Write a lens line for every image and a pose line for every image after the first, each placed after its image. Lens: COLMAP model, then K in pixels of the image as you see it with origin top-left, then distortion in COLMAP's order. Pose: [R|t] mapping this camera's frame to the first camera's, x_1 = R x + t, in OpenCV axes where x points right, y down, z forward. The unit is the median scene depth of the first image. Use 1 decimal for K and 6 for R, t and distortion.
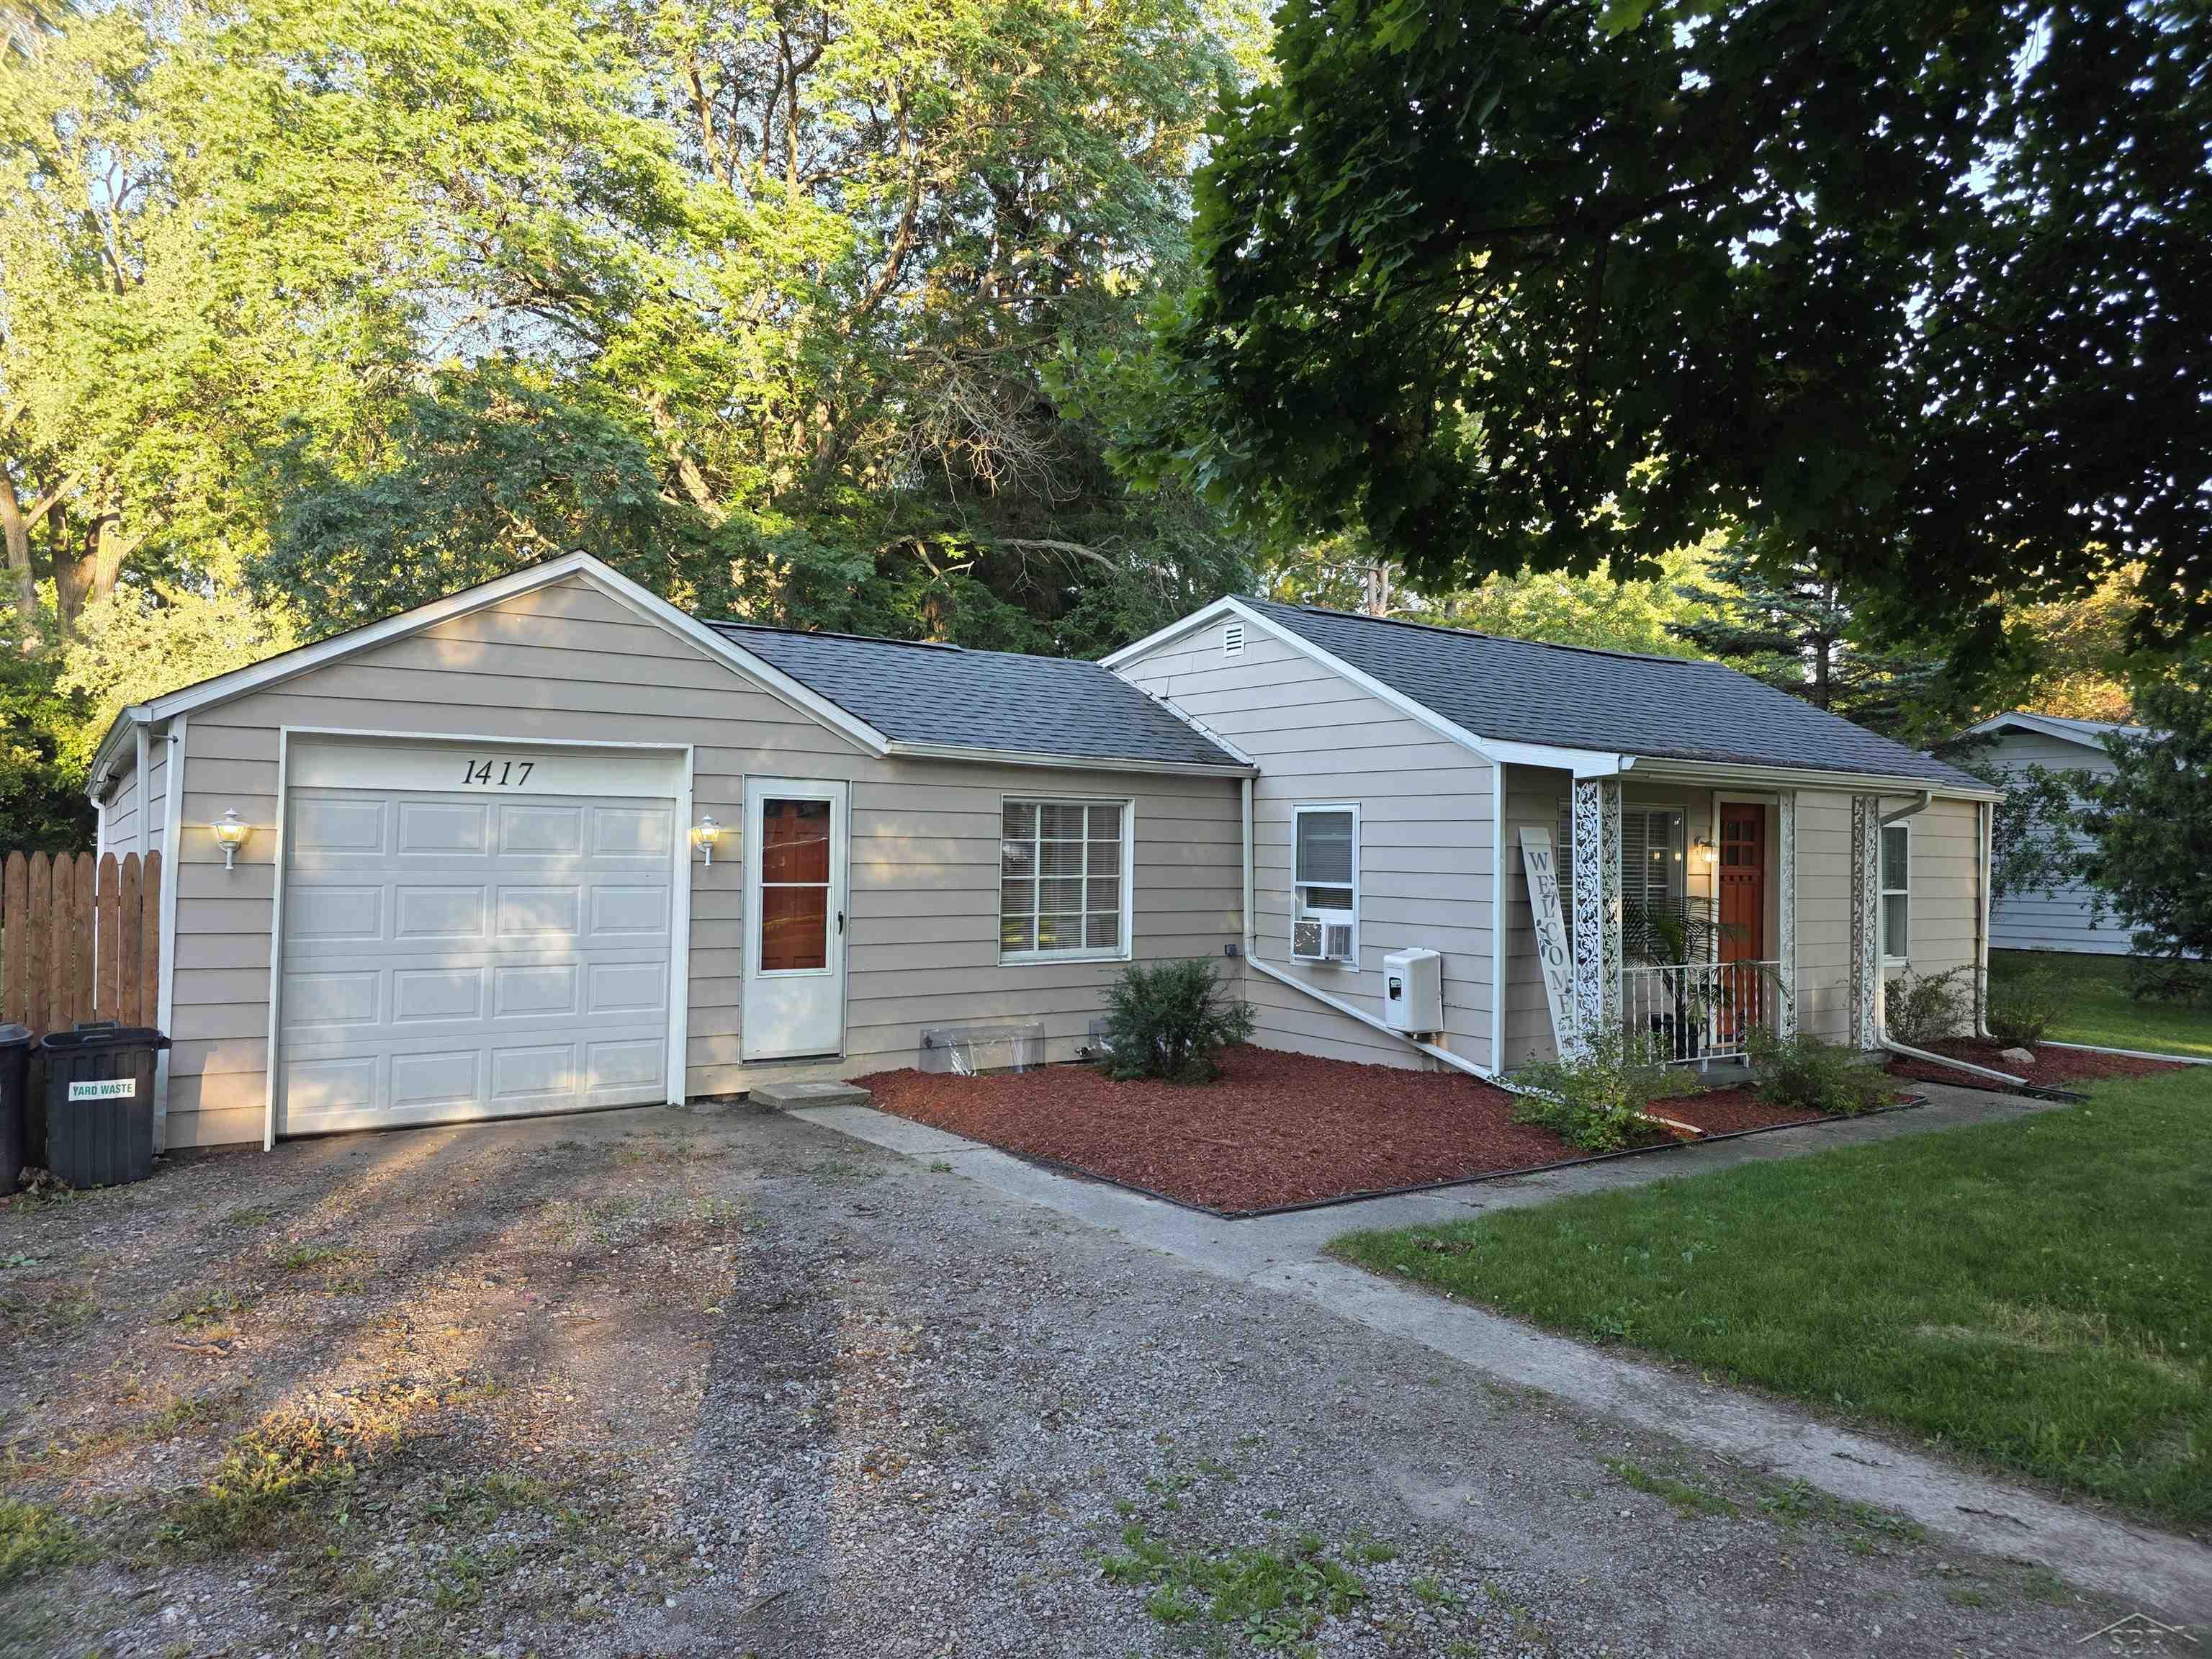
lens RADIAL K [[1408.4, 0, 1106.0], [0, 1408.4, 829.5], [0, 0, 1]] dist [0.085250, -0.062575]
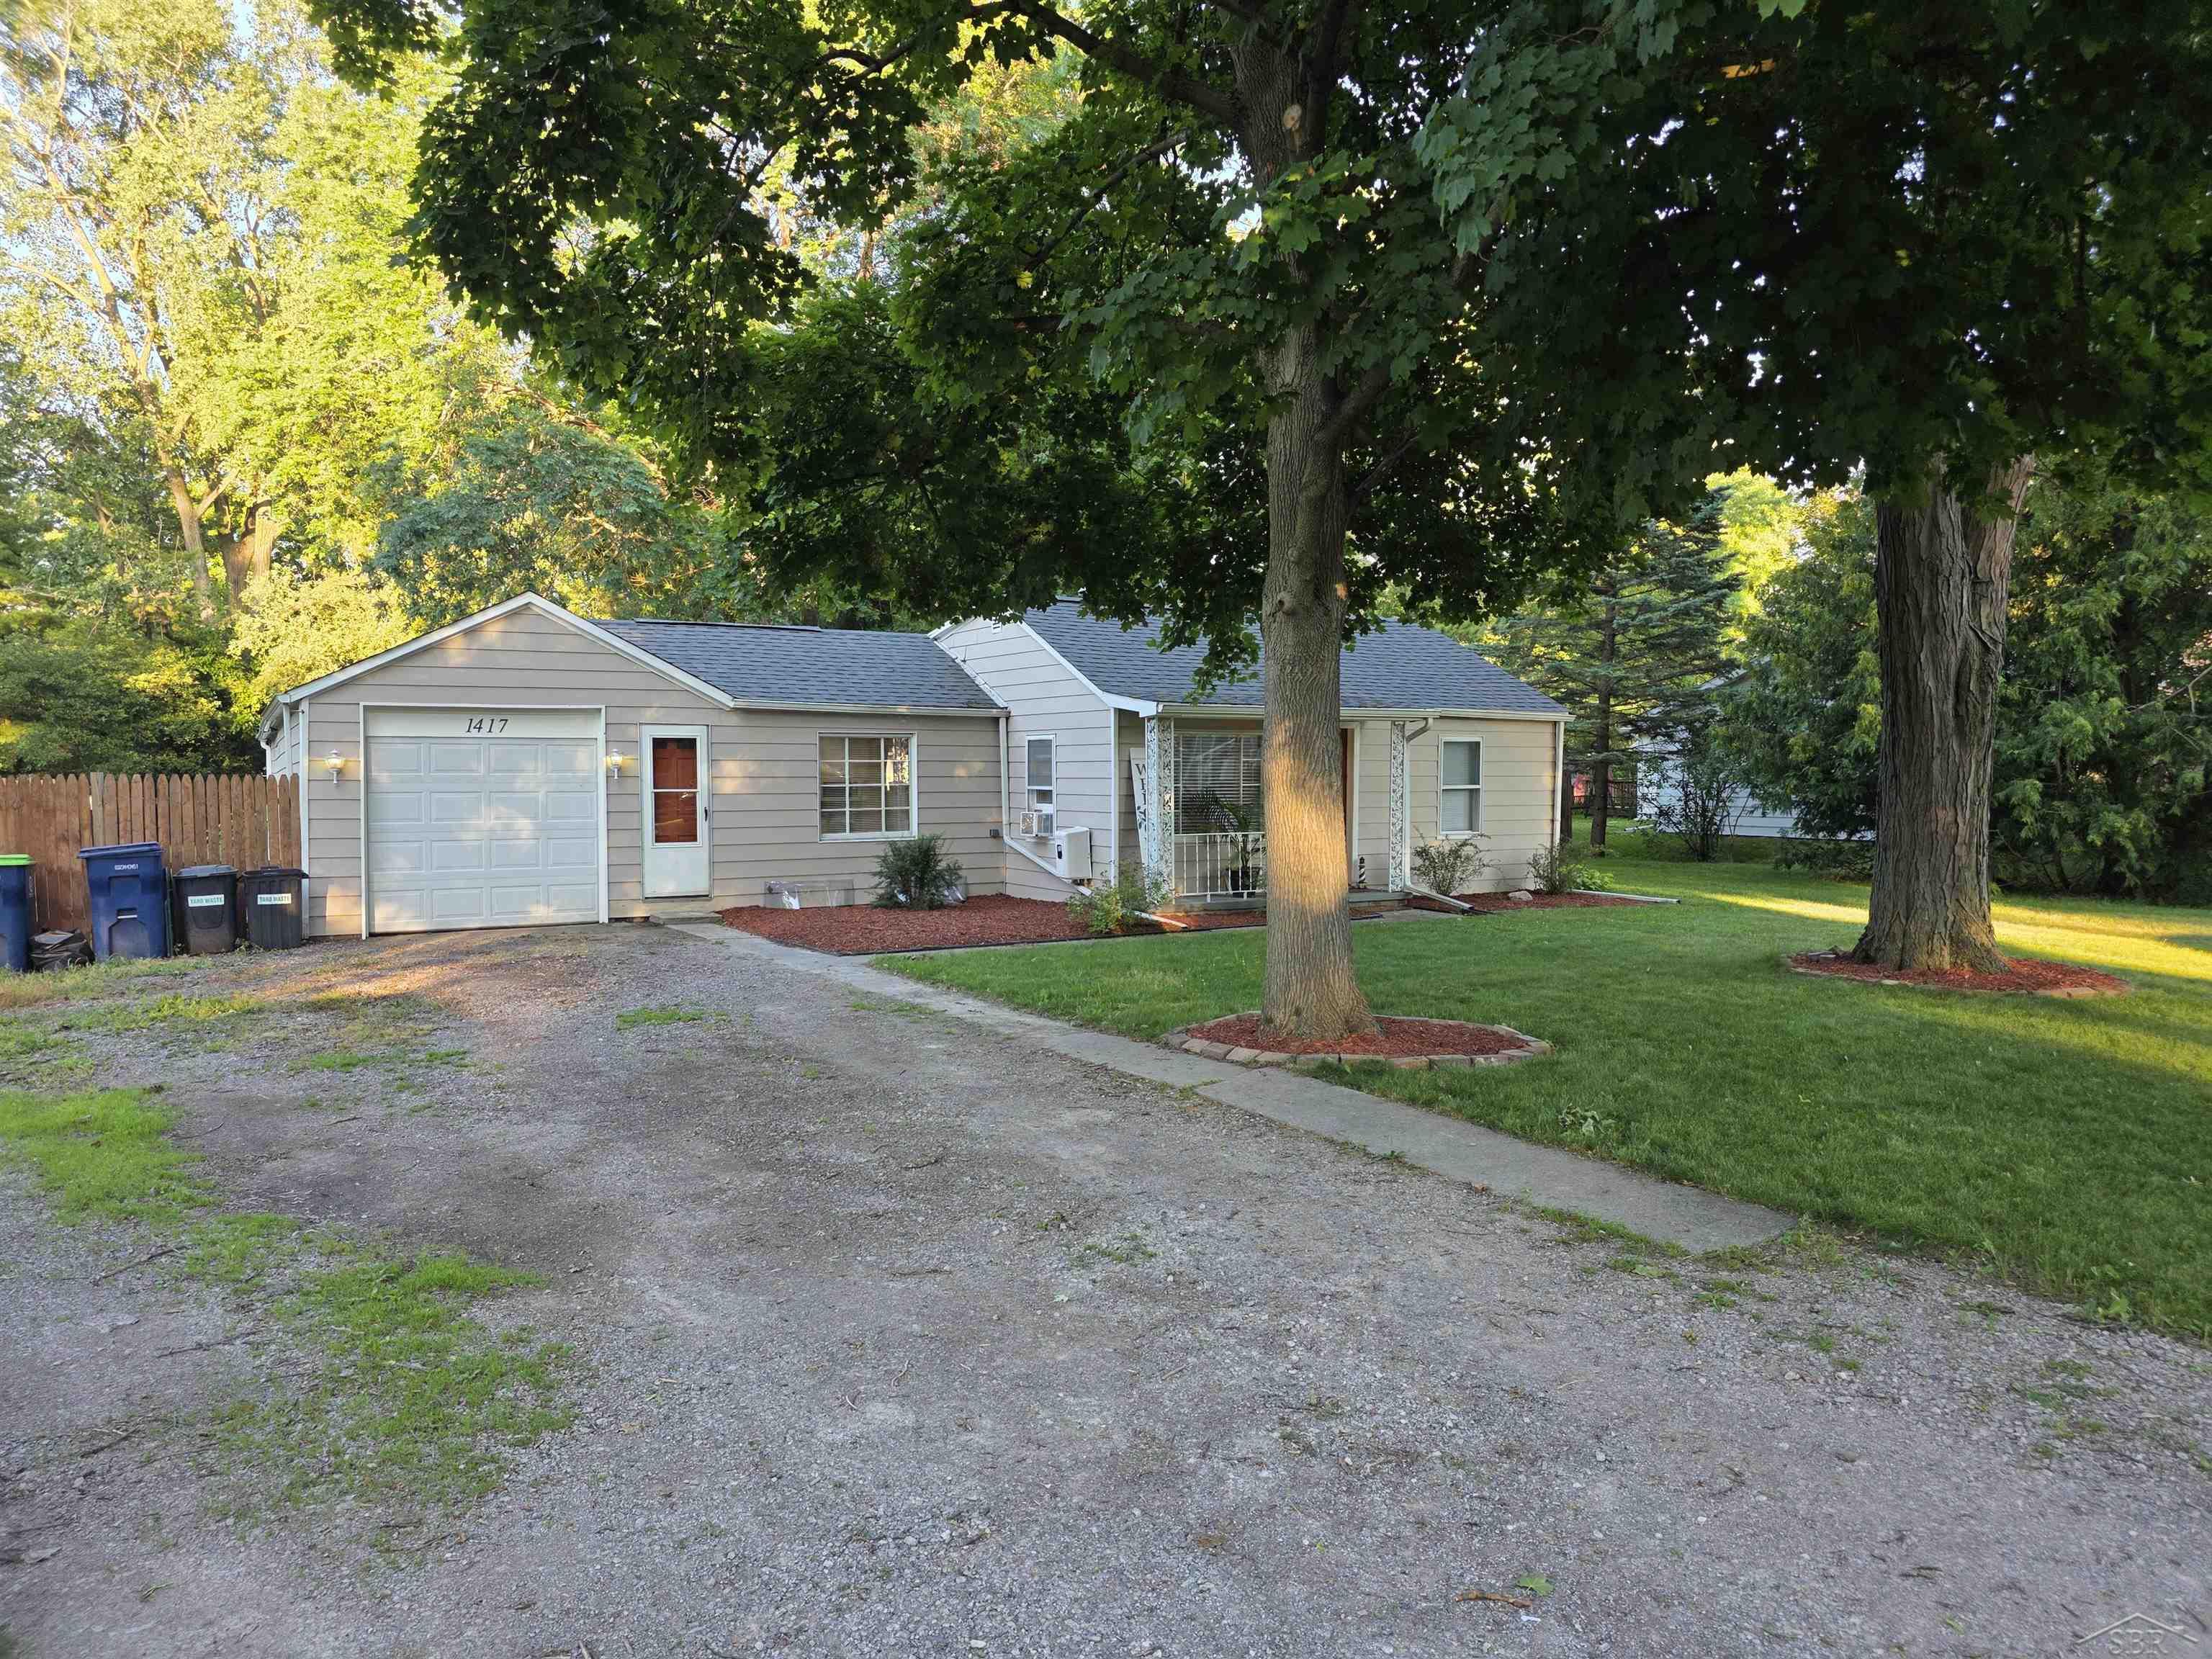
lens RADIAL K [[1408.4, 0, 1106.0], [0, 1408.4, 829.5], [0, 0, 1]] dist [0.085250, -0.062575]
pose [[0.996482, -0.012796, -0.082825, 0.387186], [0.017344, 0.998367, 0.054429, 0.003443], [0.081993, -0.055674, 0.995077, -0.550777]]
